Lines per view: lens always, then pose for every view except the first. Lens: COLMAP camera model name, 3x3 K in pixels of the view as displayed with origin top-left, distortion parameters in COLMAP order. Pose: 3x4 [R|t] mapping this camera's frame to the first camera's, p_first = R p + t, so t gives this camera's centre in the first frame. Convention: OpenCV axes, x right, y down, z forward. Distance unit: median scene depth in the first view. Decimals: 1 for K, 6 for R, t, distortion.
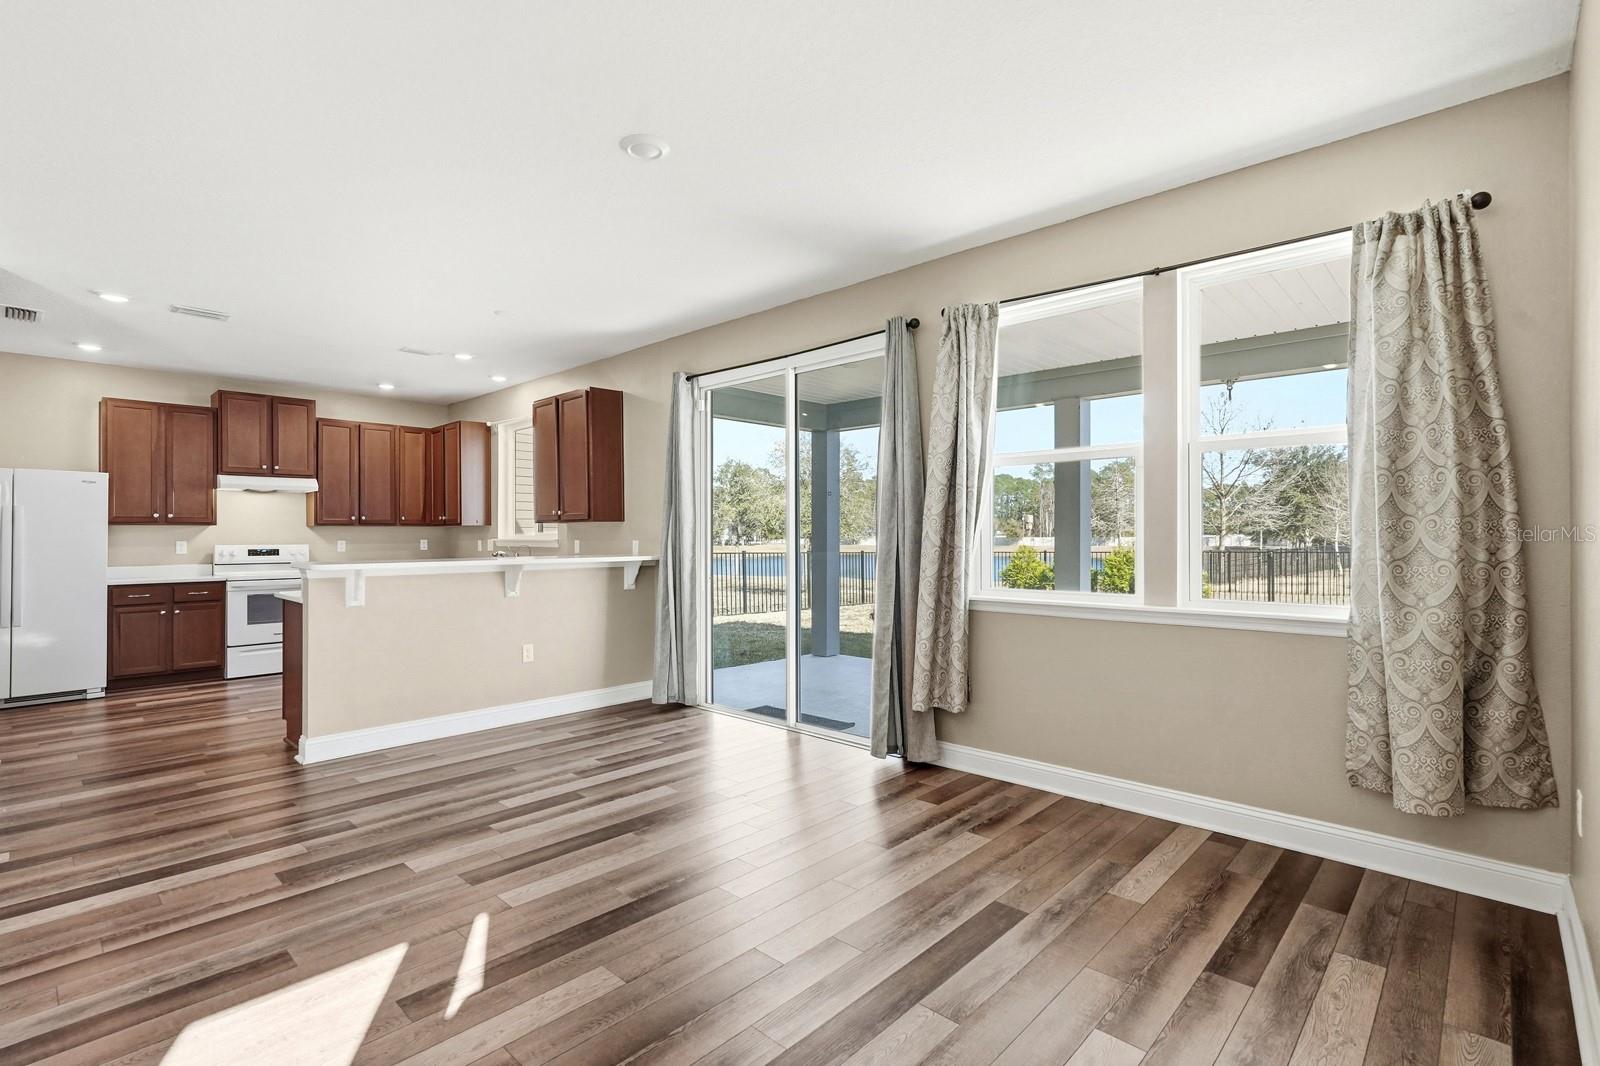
lens RADIAL K [[744.1, 0, 802.6], [0, 744.1, 539.7], [0, 0, 1]] dist [-0.005758, 0.000793]
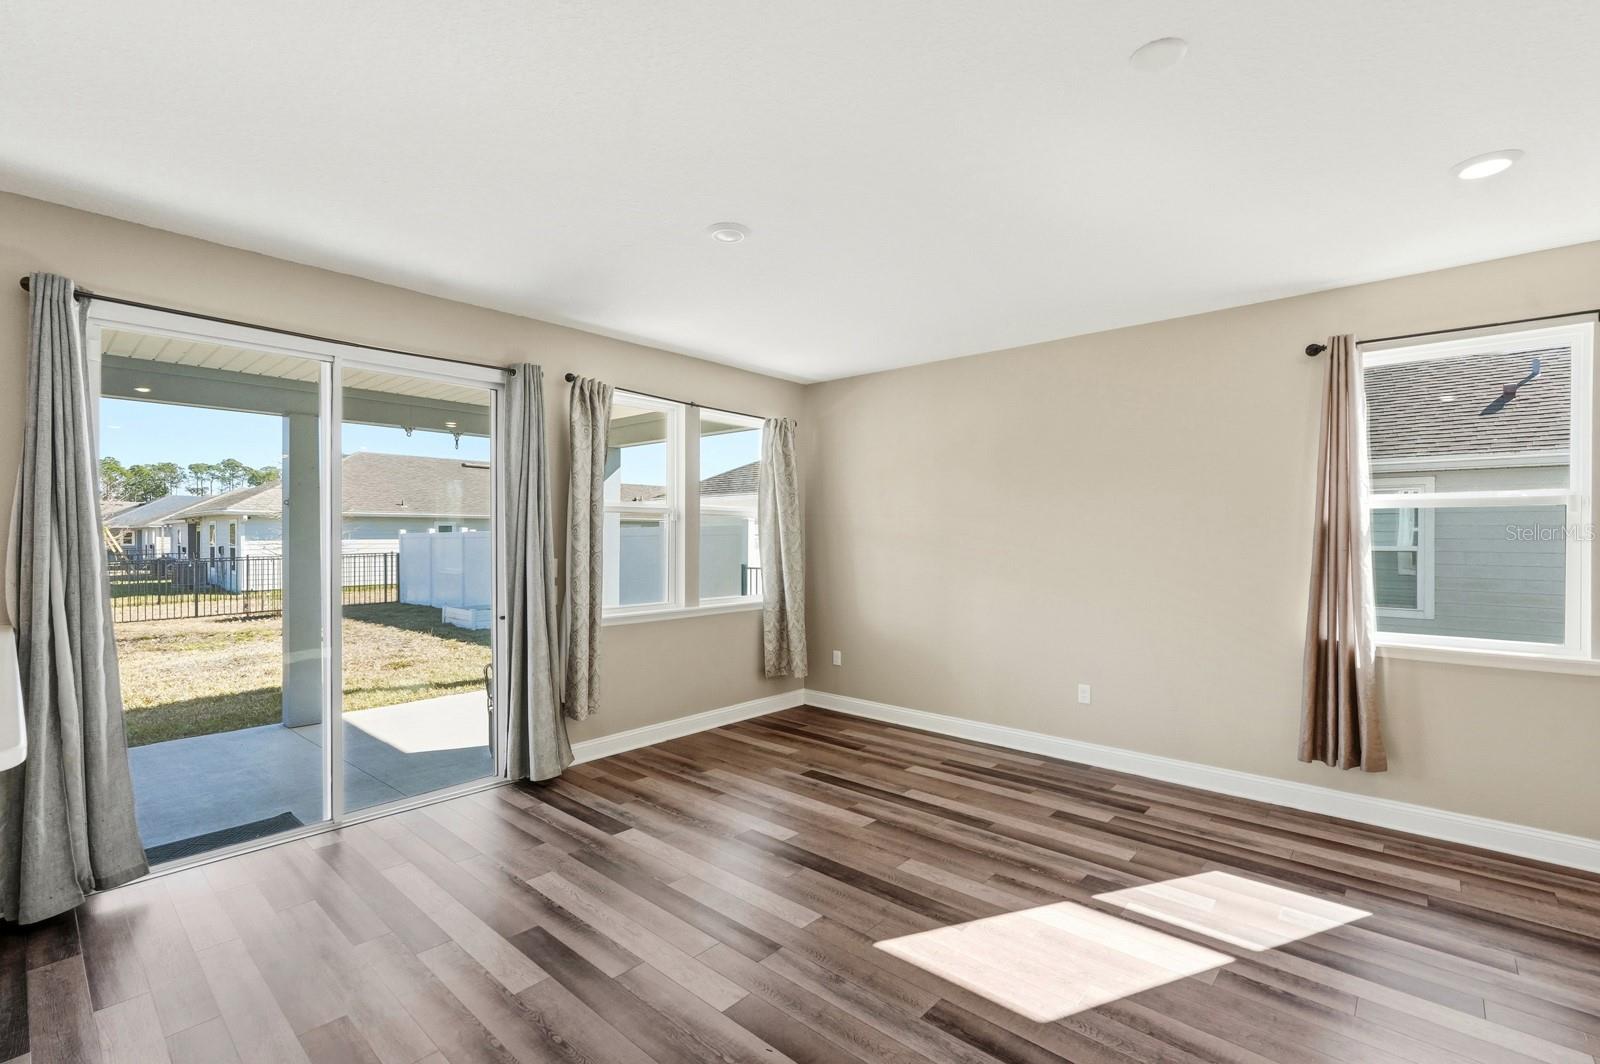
lens RADIAL K [[712.7, 0, 792.2], [0, 712.7, 542.0], [0, 0, 1]] dist [-0.012949, 0.000505]
pose [[-0.019654, -0.003904, 0.999799, -0.955596], [0.002460, 0.999989, 0.003953, -0.051785], [-0.999804, 0.002537, -0.019645, 0.692546]]
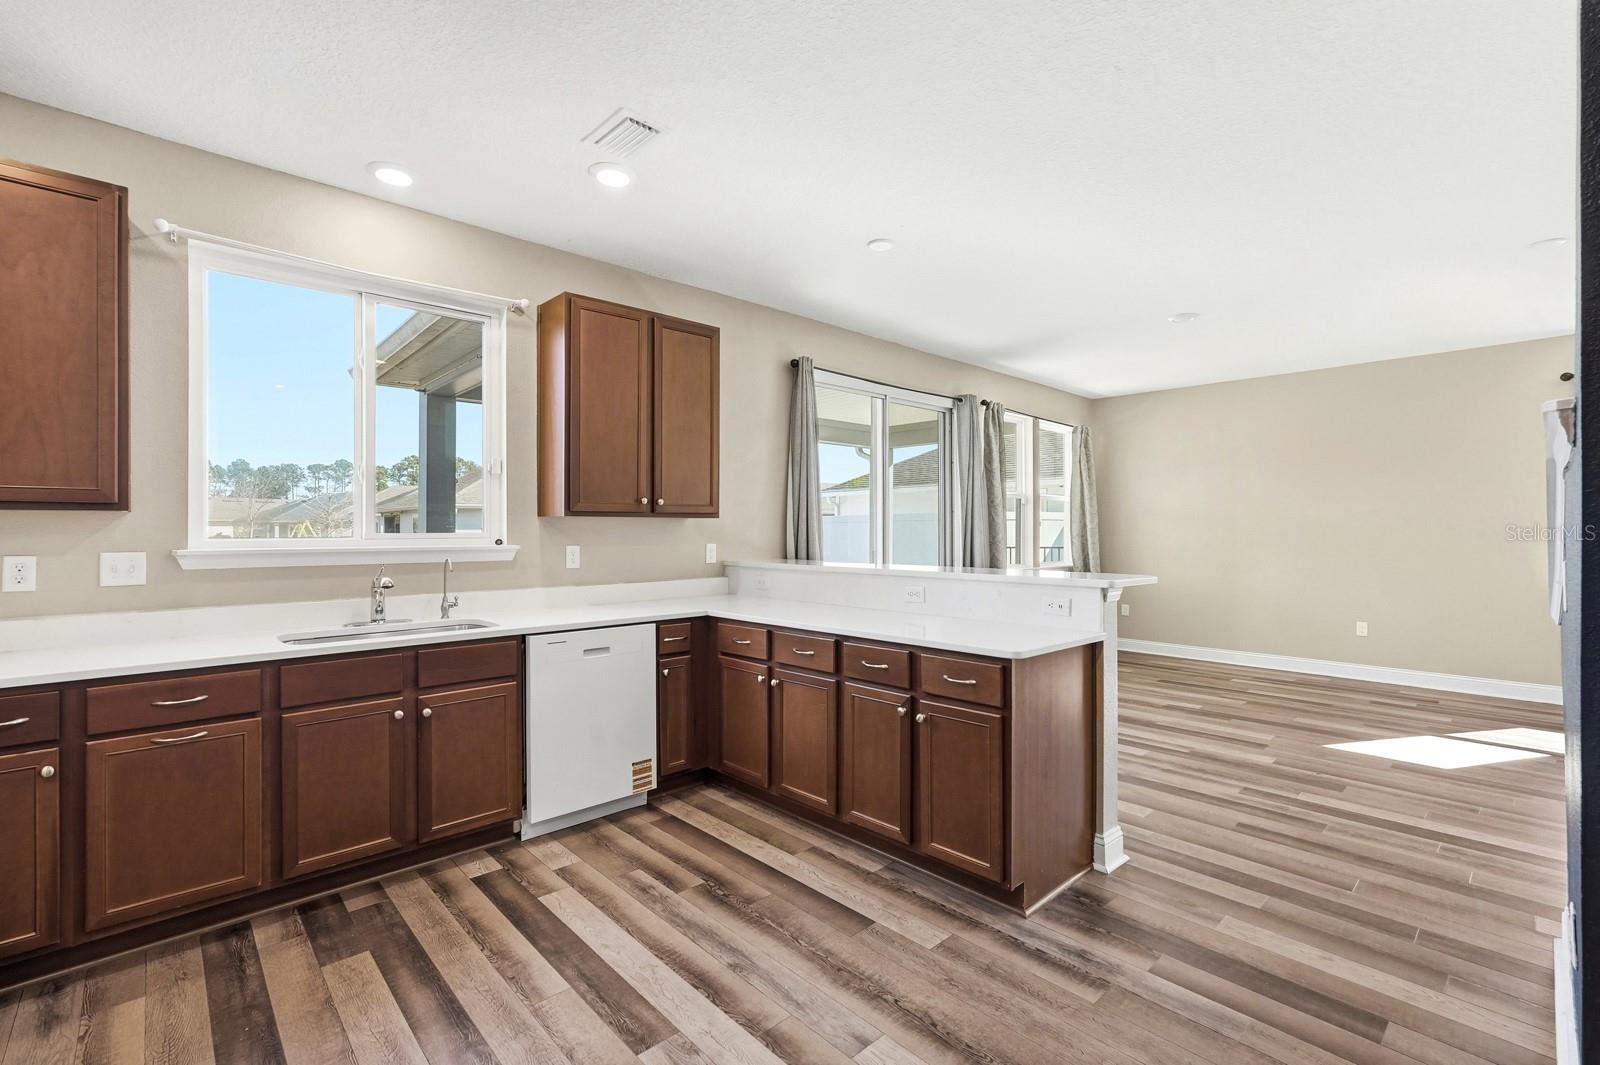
lens RADIAL K [[709.9, 0, 795.7], [0, 709.9, 531.0], [0, 0, 1]] dist [-0.003167, 0.000848]
pose [[0.071633, 0.002664, 0.997427, -1.465541], [0.006456, 0.999974, -0.003135, -0.014476], [-0.997410, 0.006664, 0.071614, 1.346211]]
